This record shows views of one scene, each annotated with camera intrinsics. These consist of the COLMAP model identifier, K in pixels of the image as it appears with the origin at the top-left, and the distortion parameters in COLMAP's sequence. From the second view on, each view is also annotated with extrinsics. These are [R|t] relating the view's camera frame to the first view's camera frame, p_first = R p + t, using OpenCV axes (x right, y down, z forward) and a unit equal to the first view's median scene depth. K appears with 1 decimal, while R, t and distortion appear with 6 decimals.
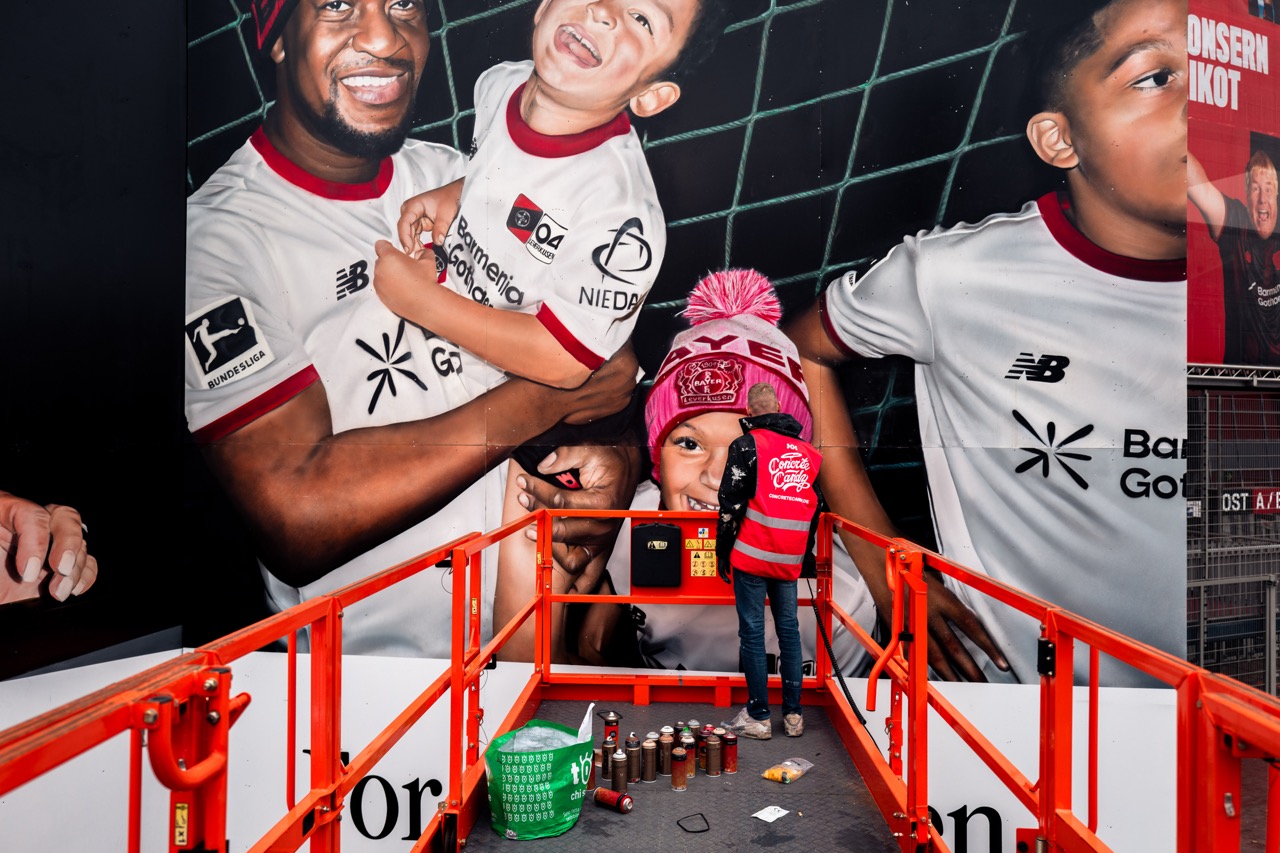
lens RADIAL K [[973.5, 0, 634.8], [0, 973.5, 425.6], [0, 0, 1]] dist [-0.037298, 0.042130]
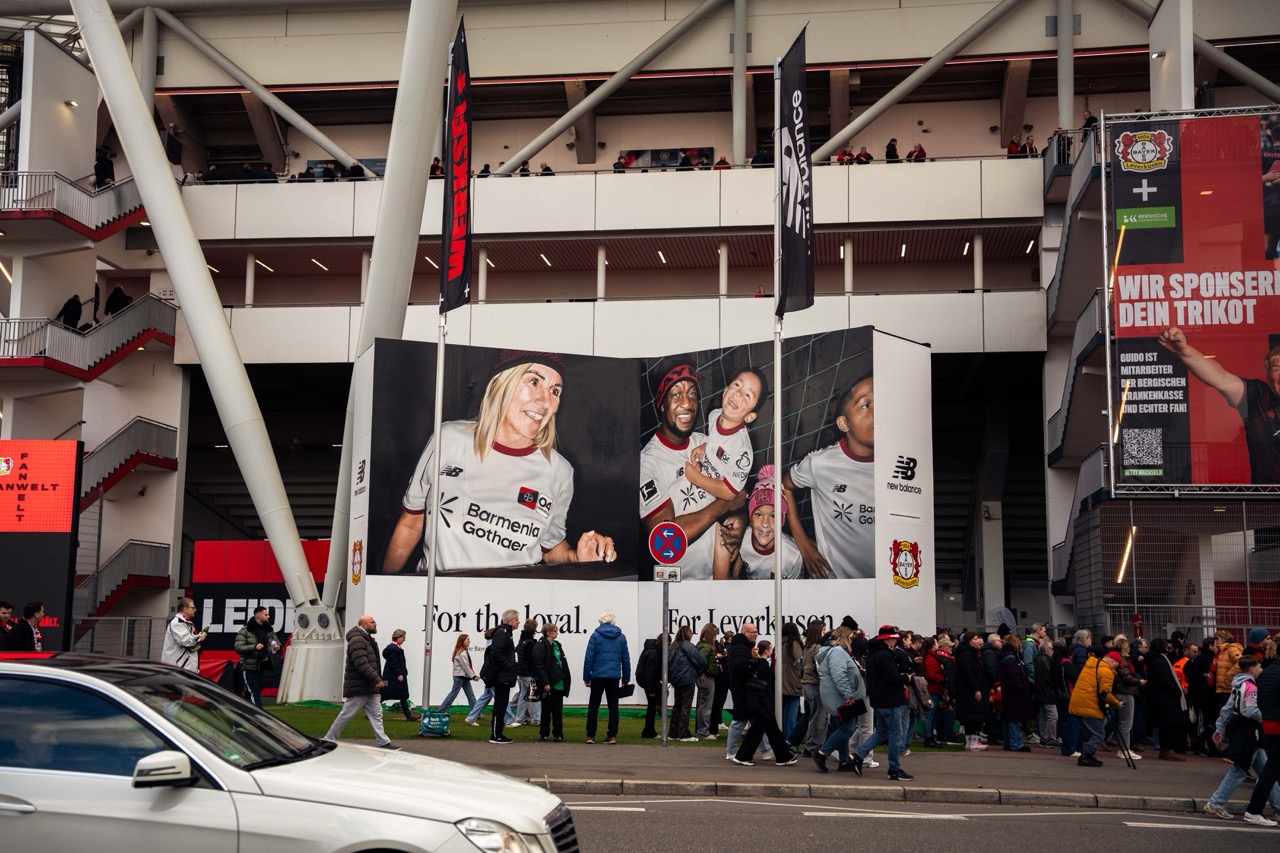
lens RADIAL K [[1464.5, 0, 638.8], [0, 1464.5, 445.2], [0, 0, 1]] dist [0.113878, 0.003661]
pose [[0.846422, -0.062653, -0.528814, 2.483270], [-0.006931, 0.991674, -0.128587, 0.449344], [0.532468, 0.112504, 0.838940, -3.667852]]
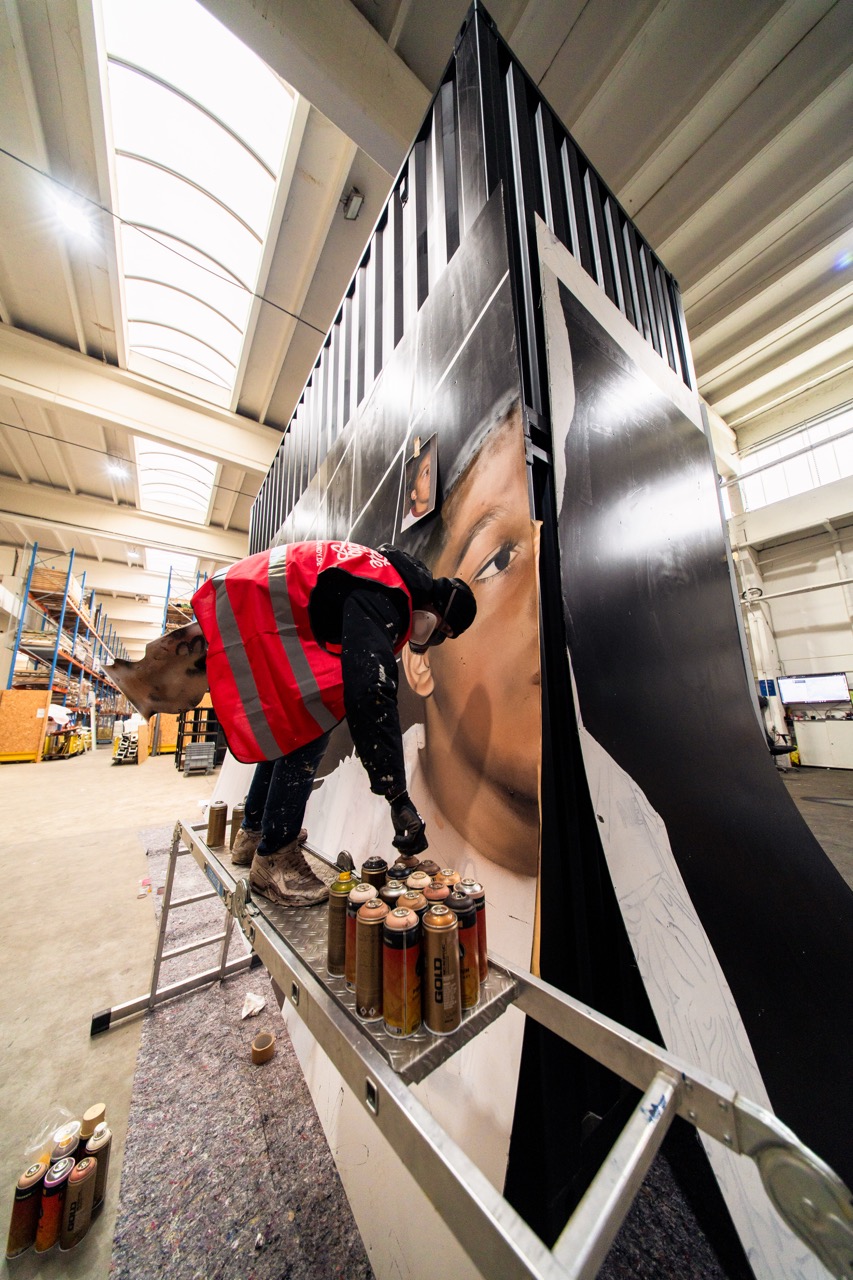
lens RADIAL K [[380.3, 0, 426.5], [0, 380.3, 640.0], [0, 0, 1]] dist [-0.004636, -0.000077]
pose [[0.684669, -0.151894, -0.712851, 0.640380], [0.029504, 0.983018, -0.181123, -0.238410], [0.728257, 0.102977, 0.677523, 0.730379]]
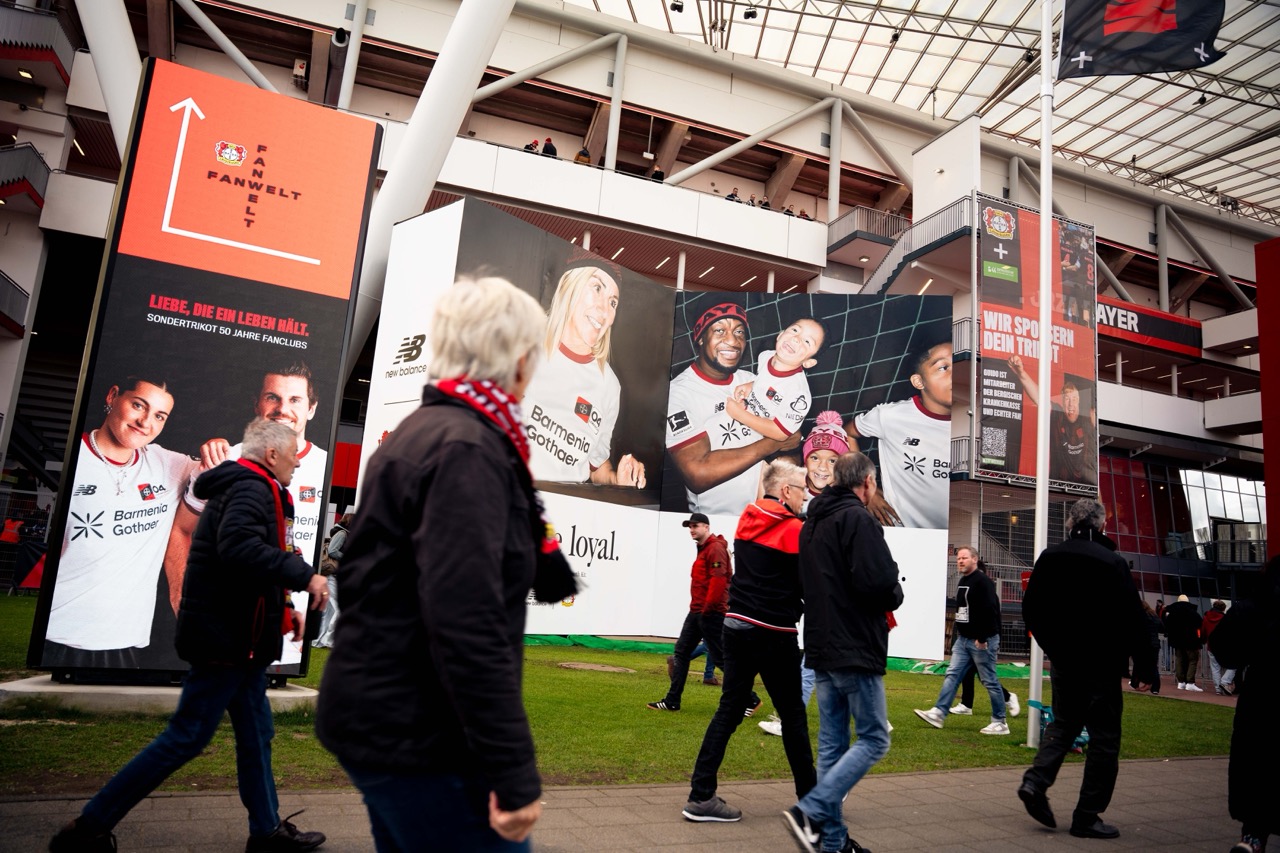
lens RADIAL K [[877.4, 0, 640.0], [0, 877.4, 426.5], [0, 0, 1]] dist [-0.130717, 0.105932]
pose [[0.994124, 0.064677, -0.086800, -0.310765], [-0.078370, 0.983178, -0.164983, 0.480509], [0.074669, 0.170816, 0.982470, -2.201011]]
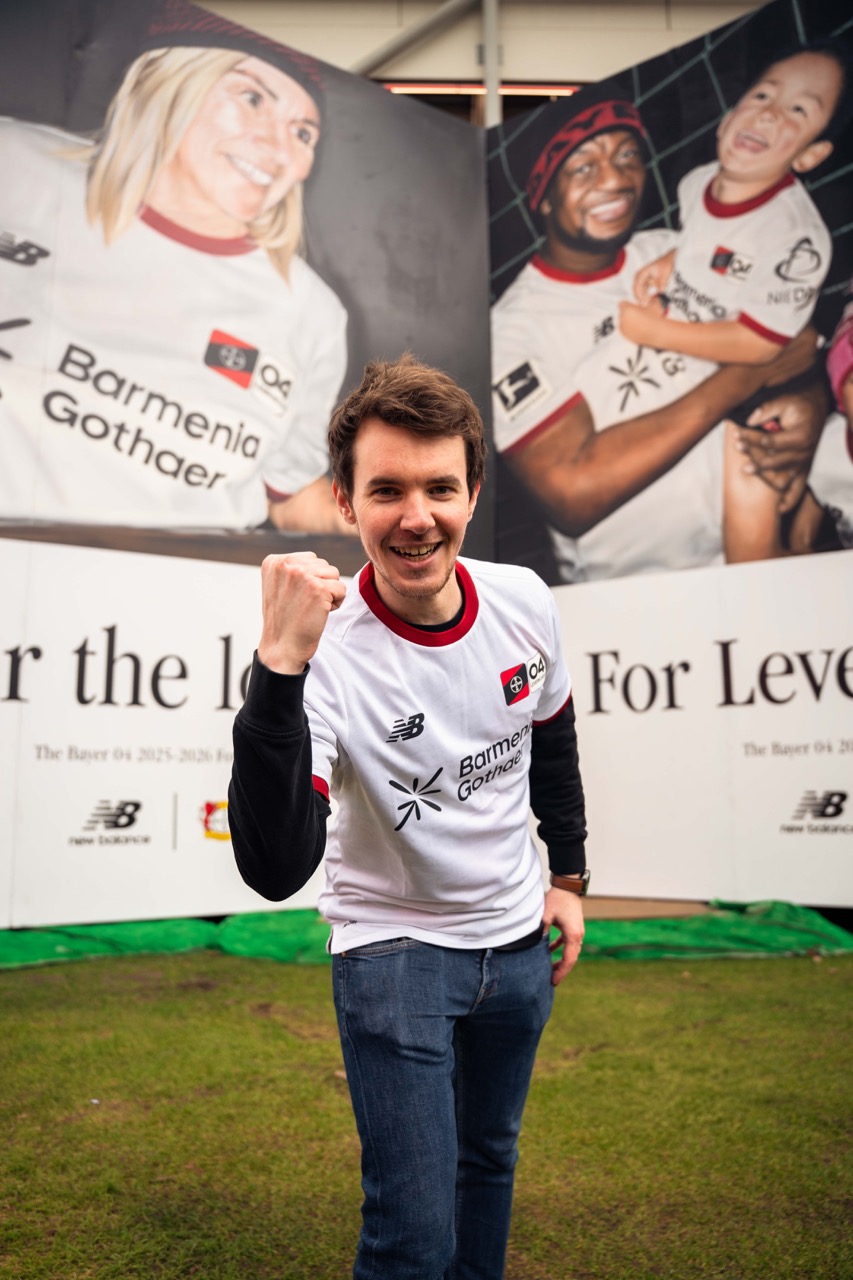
lens RADIAL K [[877.4, 0, 432.8], [0, 877.4, 643.0], [0, 0, 1]] dist [-0.130717, 0.105932]
pose [[0.920112, -0.073631, -0.384672, -0.066884], [0.015283, 0.988171, -0.152594, 0.532021], [0.391357, 0.134525, 0.910353, -0.225598]]
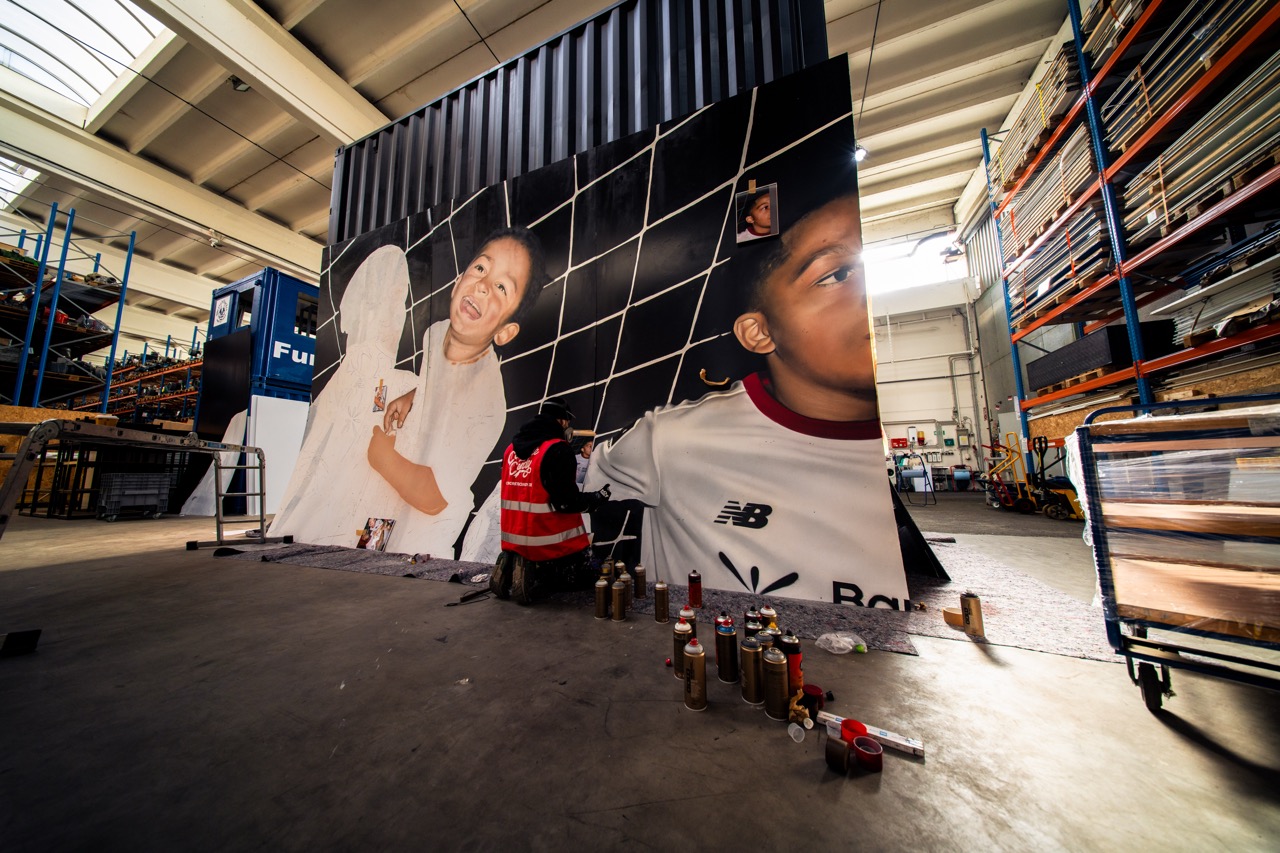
lens RADIAL K [[380.3, 0, 637.5], [0, 380.3, 435.7], [0, 0, 1]] dist [-0.004636, -0.000077]
pose [[0.971869, -0.035902, -0.232771, 0.371113], [0.014880, 0.995699, -0.091447, -0.107537], [0.235053, 0.085410, 0.968223, 0.454464]]
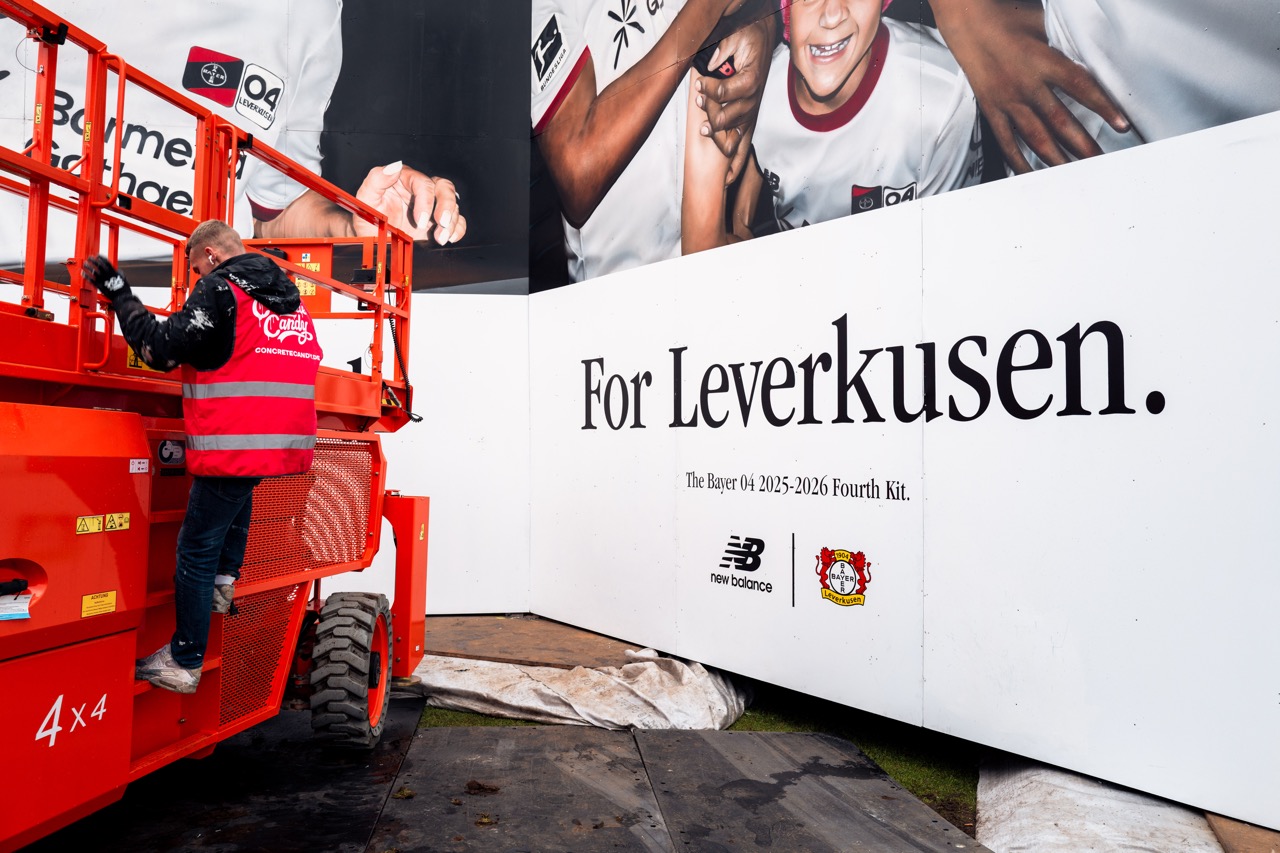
lens RADIAL K [[973.5, 0, 634.8], [0, 973.5, 425.6], [0, 0, 1]] dist [-0.037298, 0.042130]
pose [[0.688588, -0.014789, -0.725002, 0.618817], [0.001910, 0.999826, -0.018582, 0.462503], [0.725150, 0.011411, 0.688496, 0.217843]]
